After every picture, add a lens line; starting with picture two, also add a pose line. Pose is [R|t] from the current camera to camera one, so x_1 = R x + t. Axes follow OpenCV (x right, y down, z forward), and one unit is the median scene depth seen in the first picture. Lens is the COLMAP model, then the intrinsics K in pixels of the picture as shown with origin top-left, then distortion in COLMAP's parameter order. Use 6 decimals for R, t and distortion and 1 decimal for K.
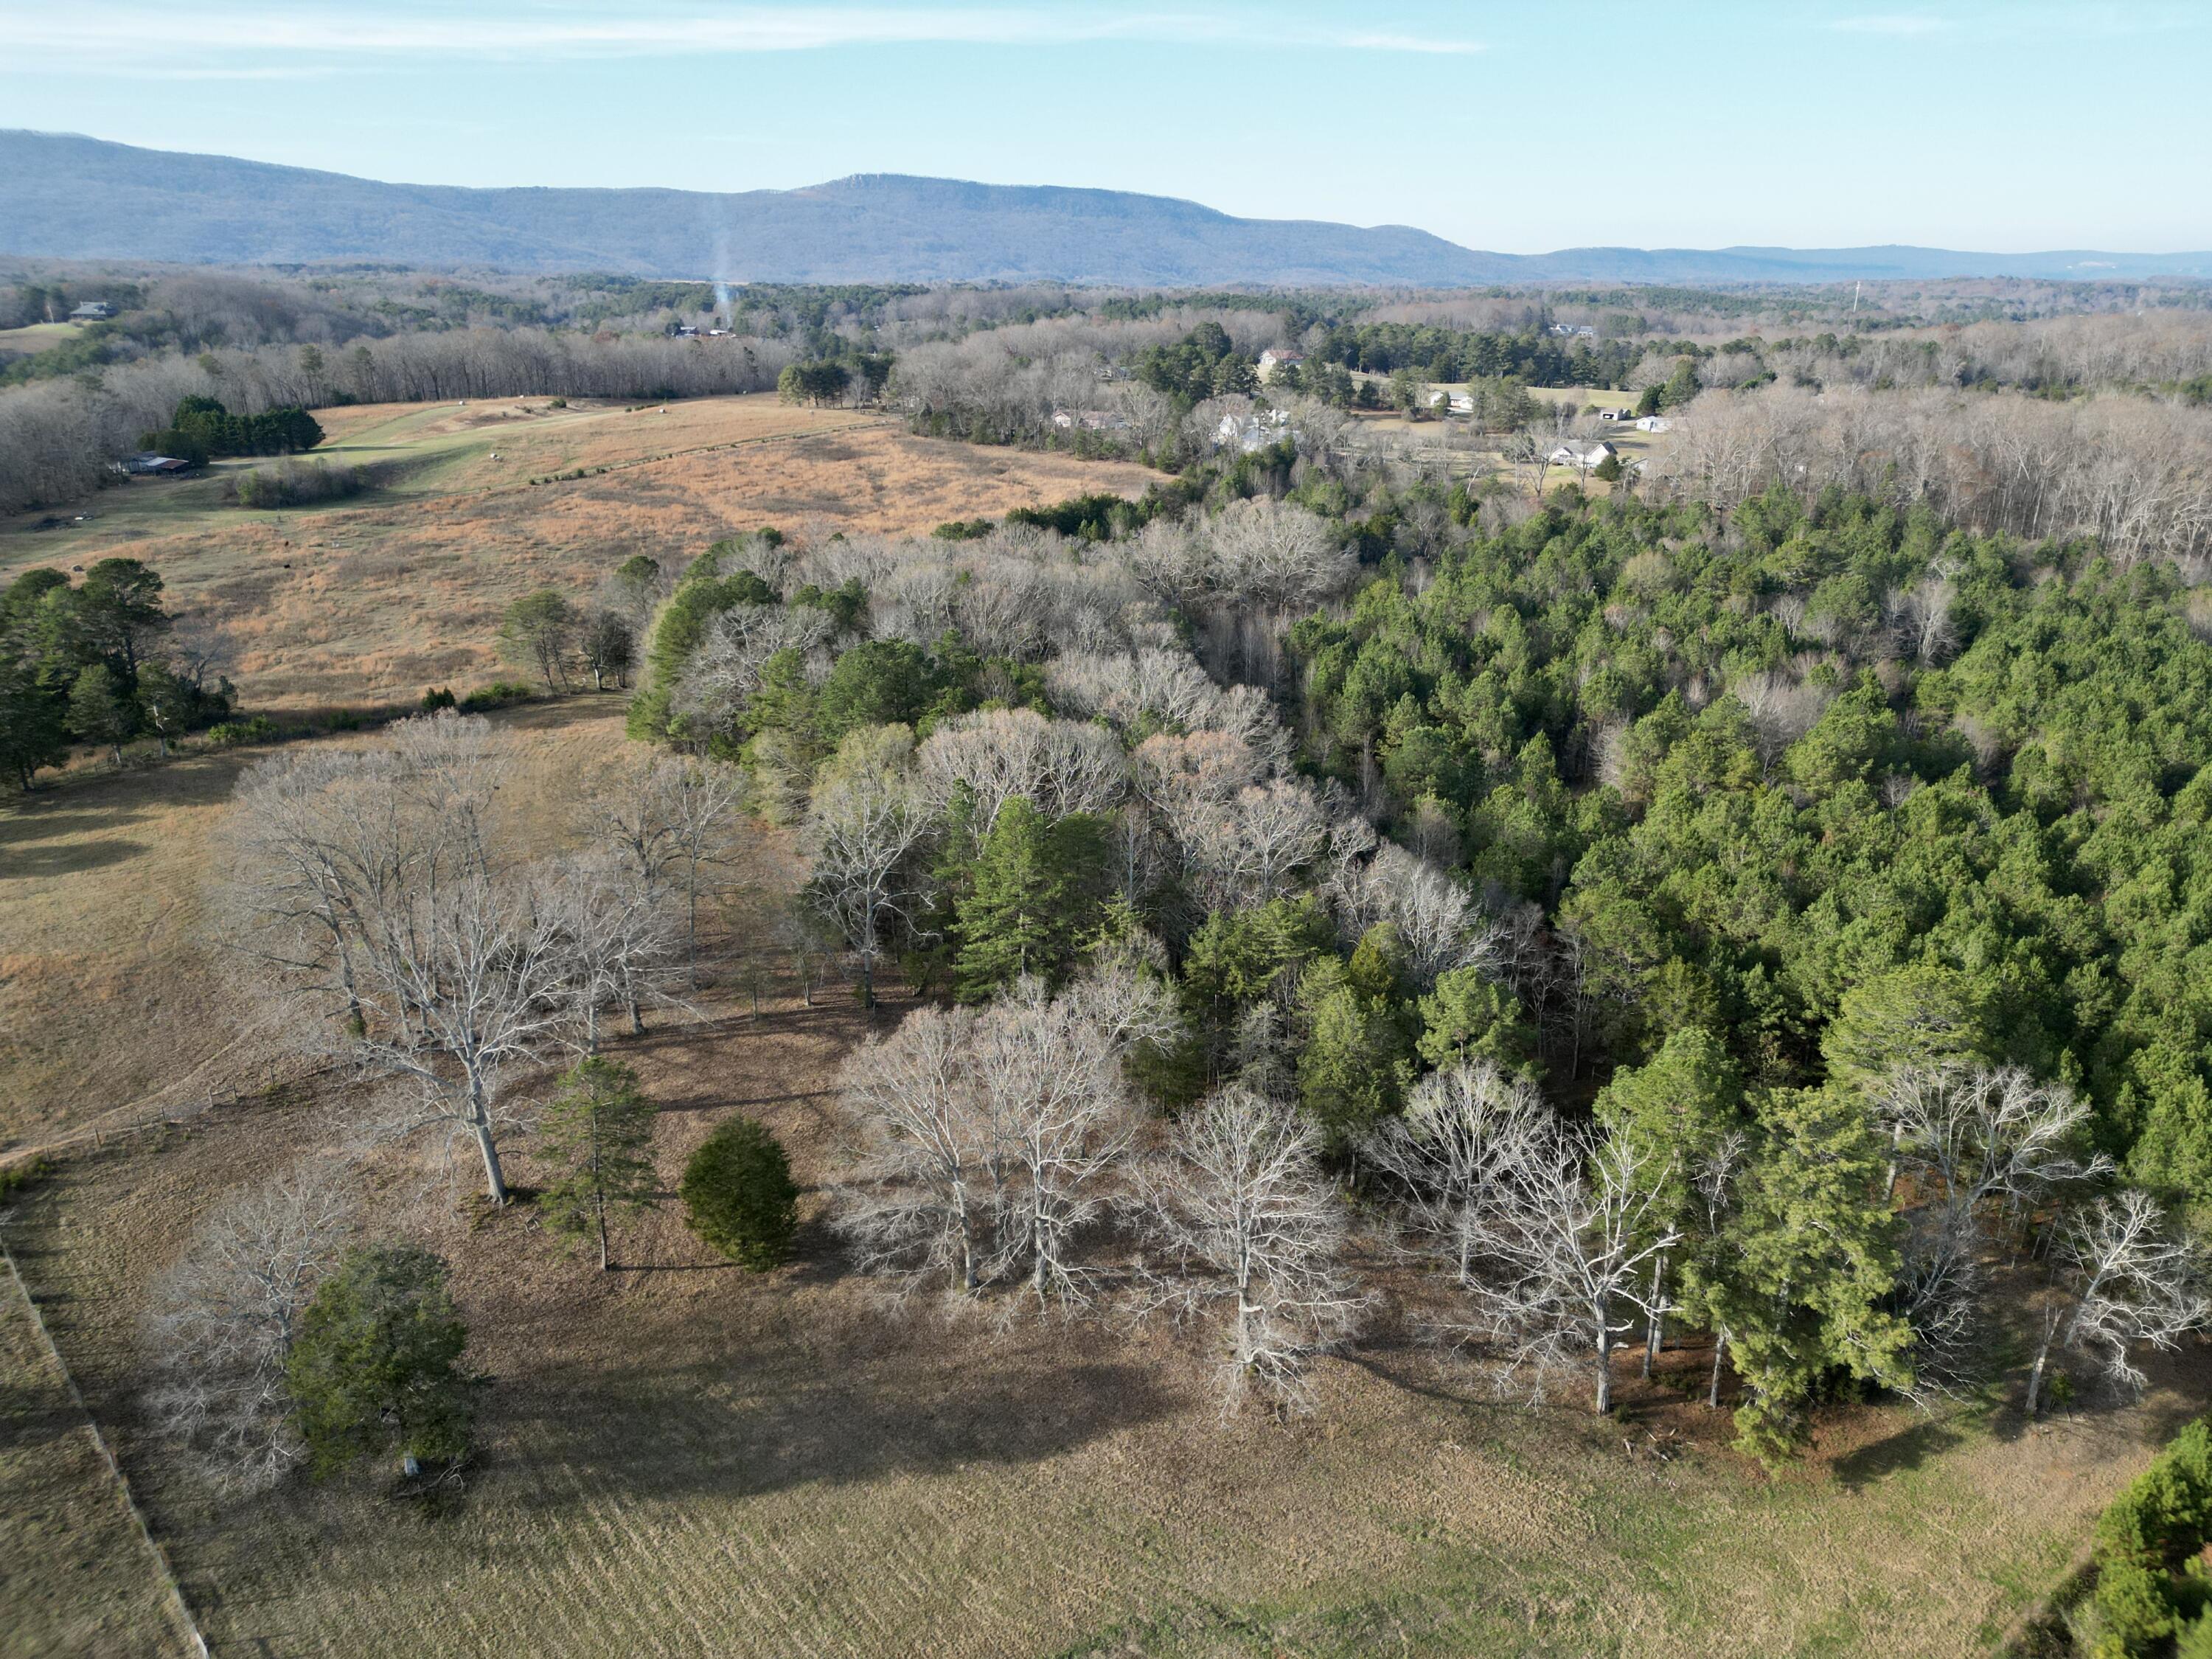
lens RADIAL K [[1536.2, 0, 1111.6], [0, 1536.2, 829.7], [0, 0, 1]] dist [0.088207, -0.087964]
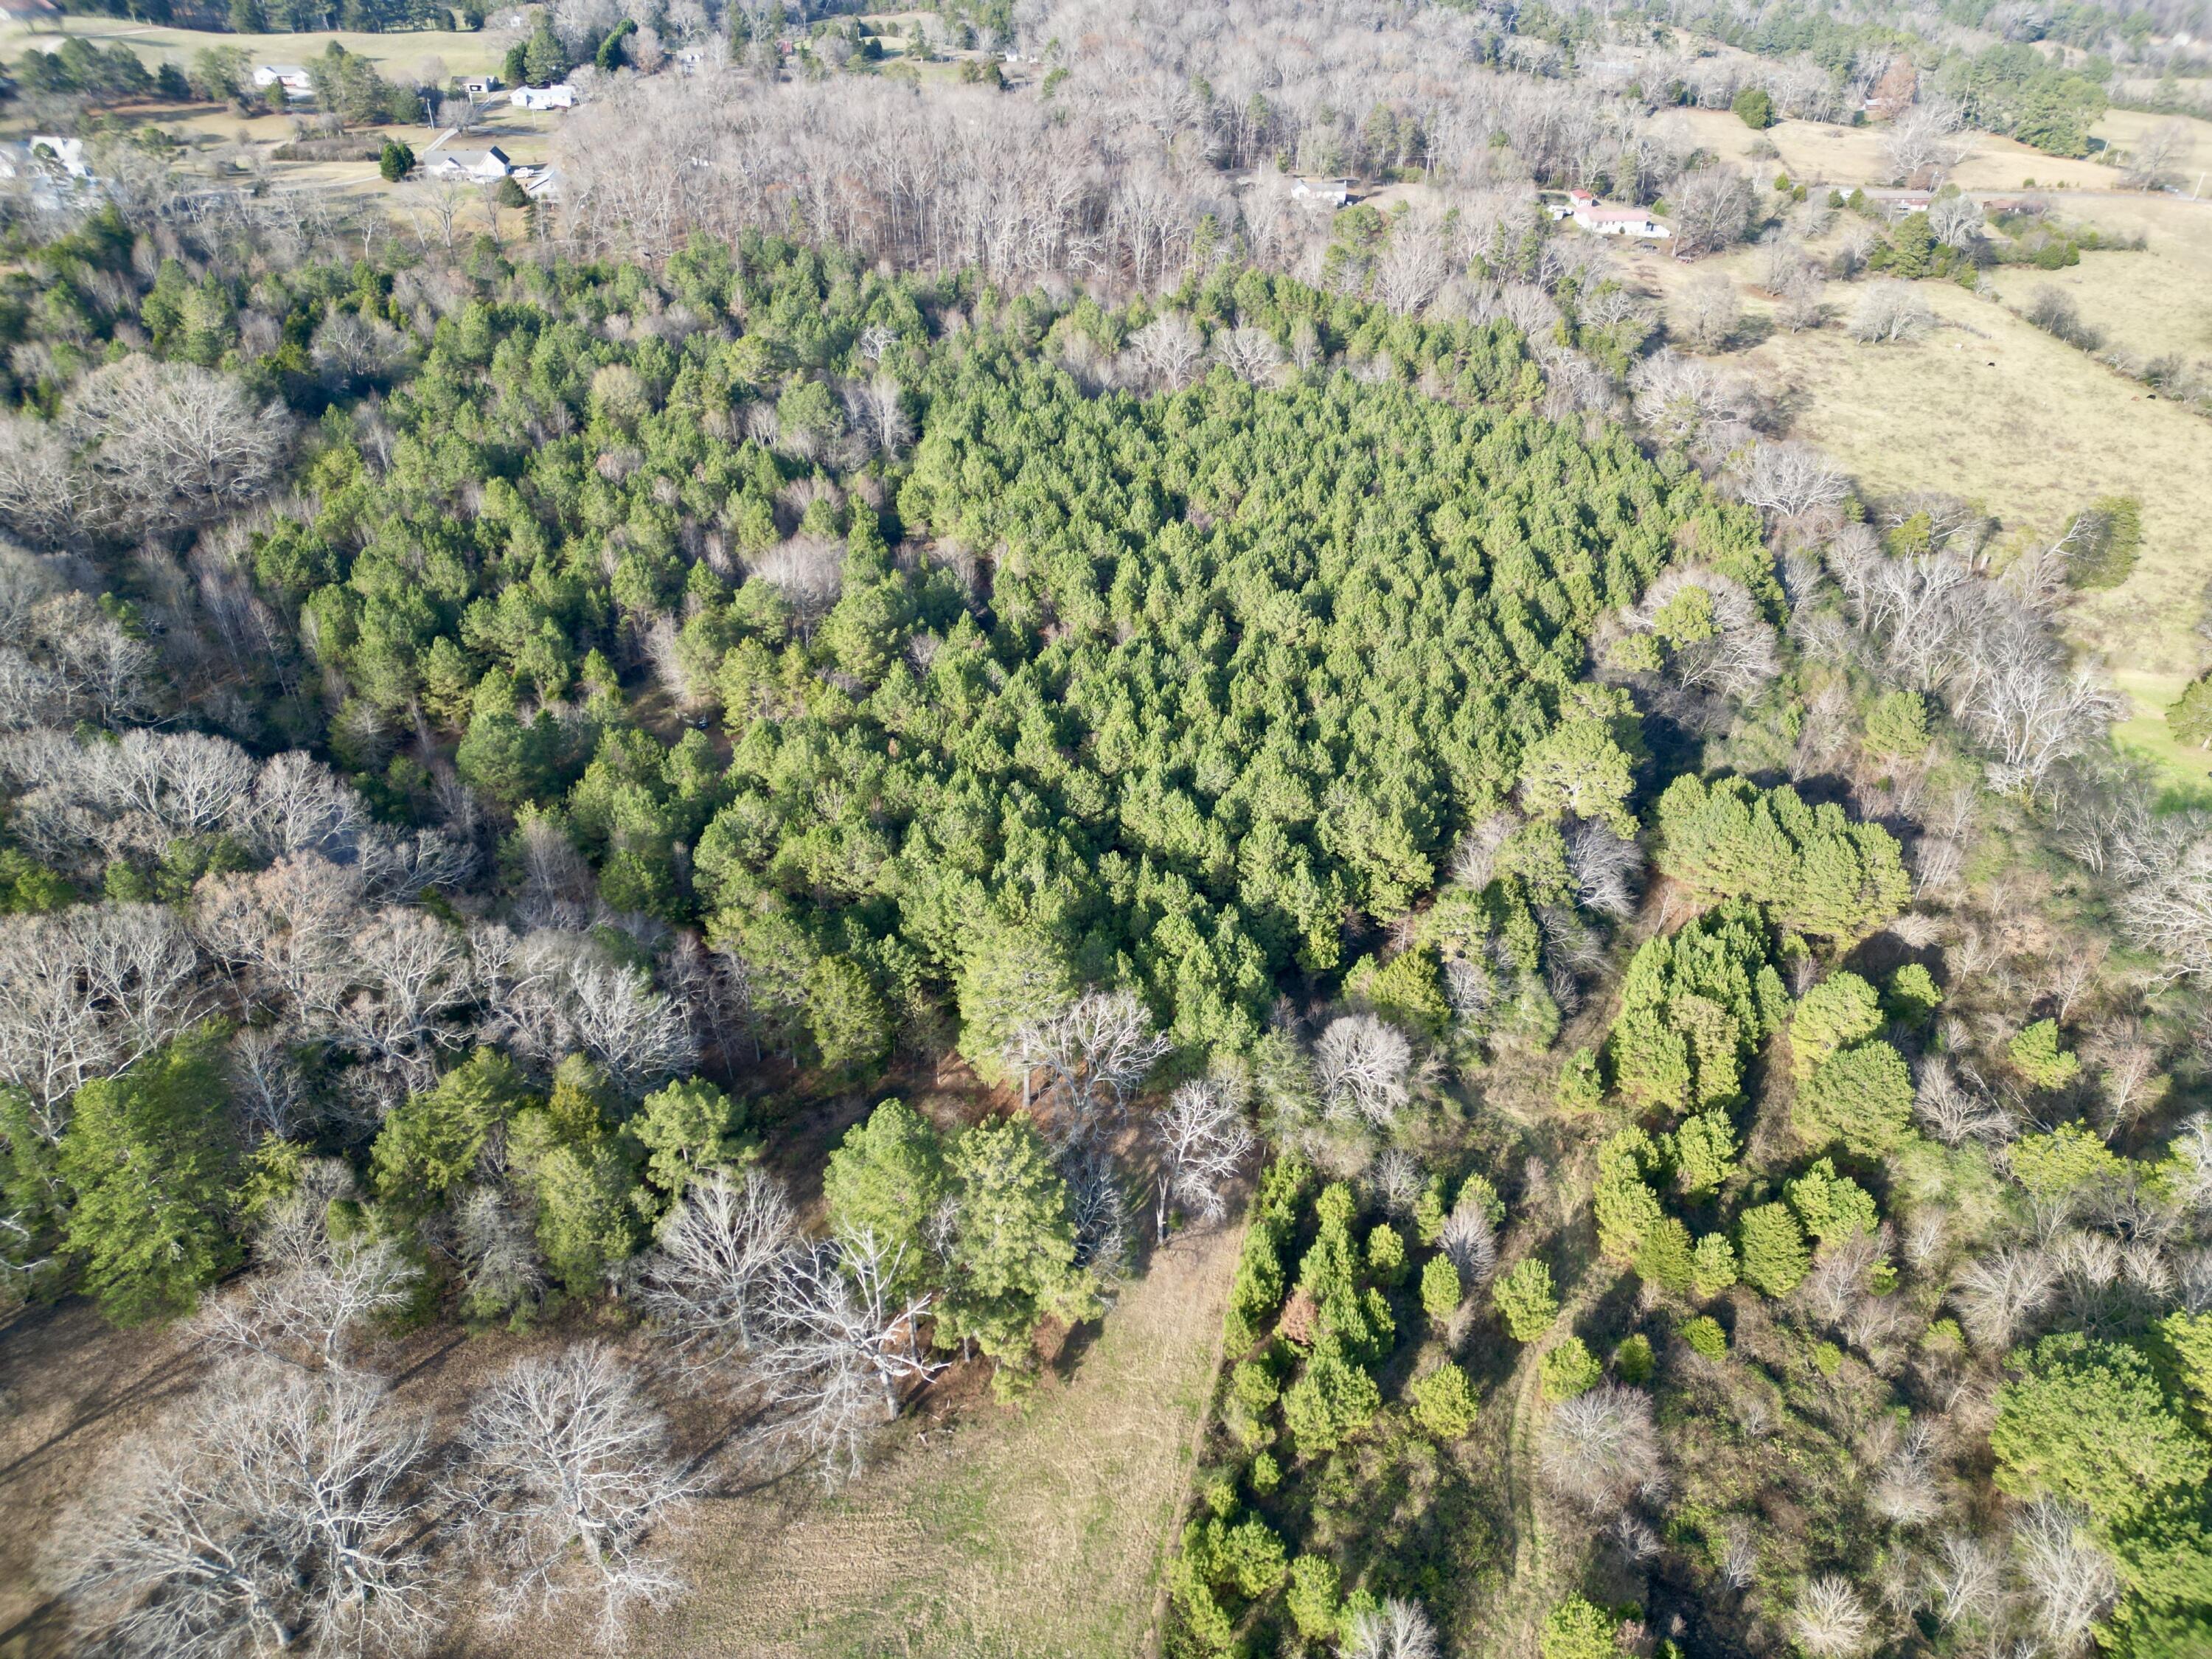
lens RADIAL K [[1536.2, 0, 1111.6], [0, 1536.2, 829.7], [0, 0, 1]] dist [0.088207, -0.087964]
pose [[0.787340, -0.335013, 0.517553, -0.028045], [0.195720, 0.931874, 0.305459, -0.417481], [-0.584627, -0.139205, 0.799270, -0.002511]]
